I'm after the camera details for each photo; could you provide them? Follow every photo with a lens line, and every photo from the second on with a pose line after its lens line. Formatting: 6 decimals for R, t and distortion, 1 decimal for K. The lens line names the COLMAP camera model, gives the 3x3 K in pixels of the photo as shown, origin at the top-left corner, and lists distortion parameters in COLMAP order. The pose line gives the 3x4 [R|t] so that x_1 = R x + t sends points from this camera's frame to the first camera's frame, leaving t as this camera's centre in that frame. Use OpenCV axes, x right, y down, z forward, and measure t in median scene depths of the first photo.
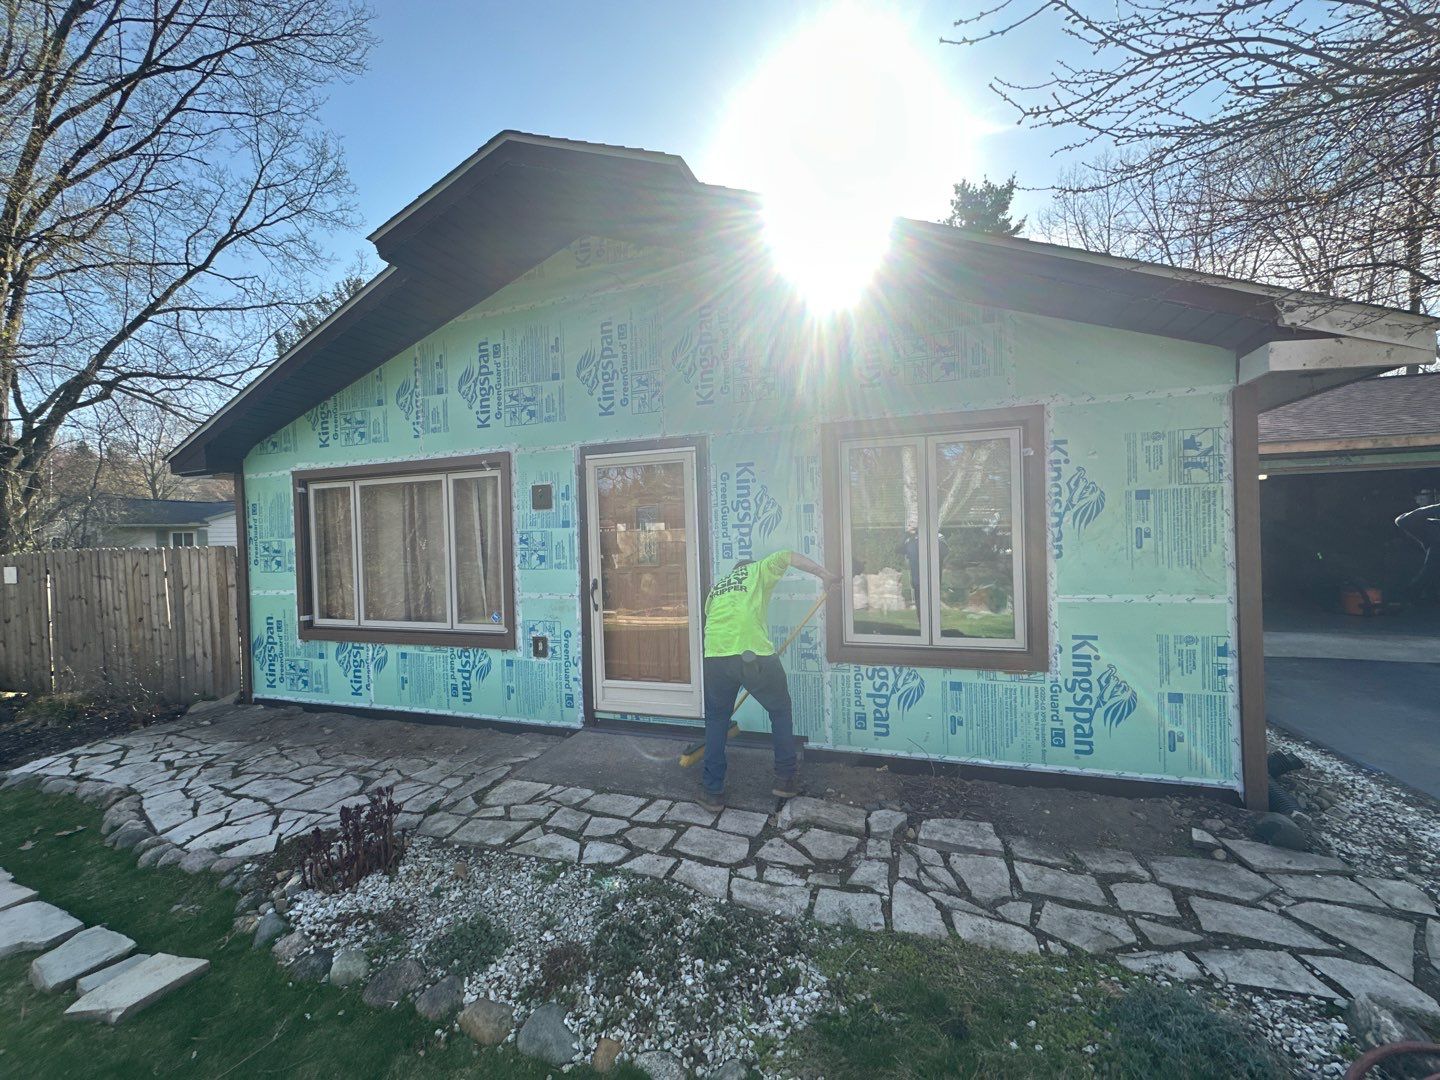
lens RADIAL K [[571.6, 0, 719.5], [0, 571.6, 542.6], [0, 0, 1]] dist [-0.004362, 0.000799]
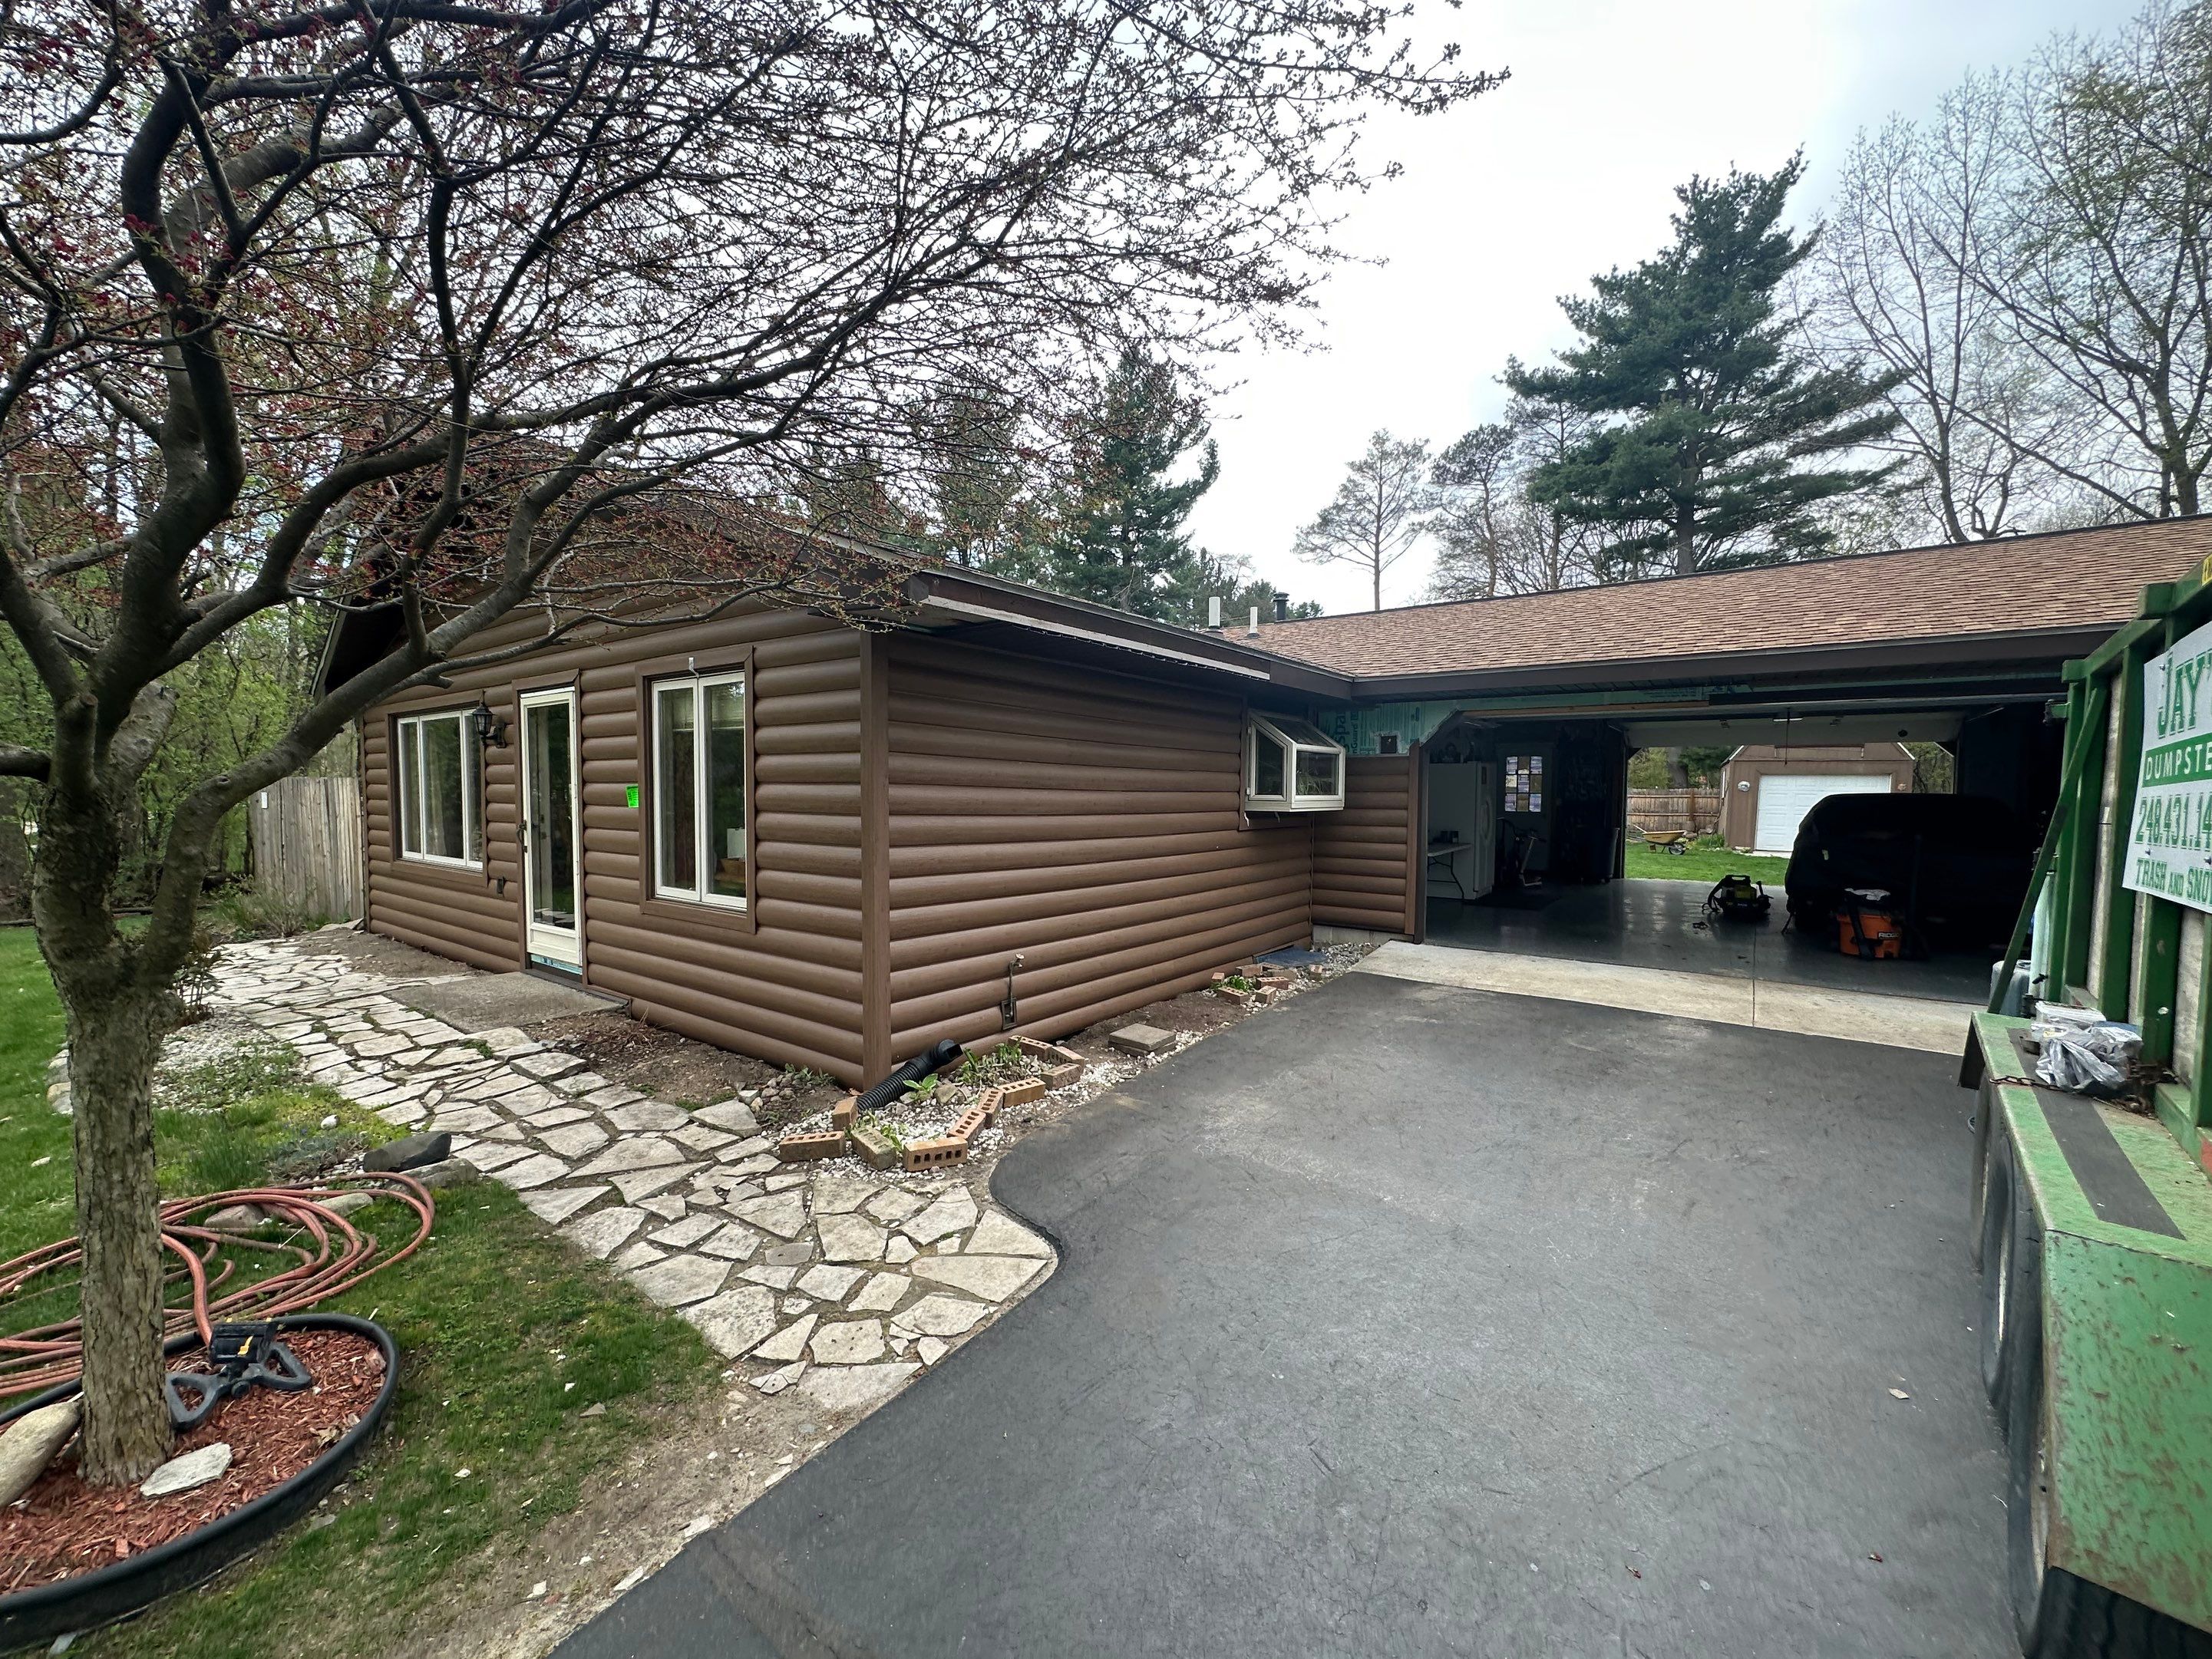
lens RADIAL K [[878.0, 0, 1107.7], [0, 878.0, 833.9], [0, 0, 1]] dist [-0.004362, 0.000799]
pose [[0.953516, 0.047823, -0.297522, 1.190401], [-0.036185, 0.998354, 0.044507, -0.016665], [0.299161, -0.031672, 0.953677, -0.145195]]
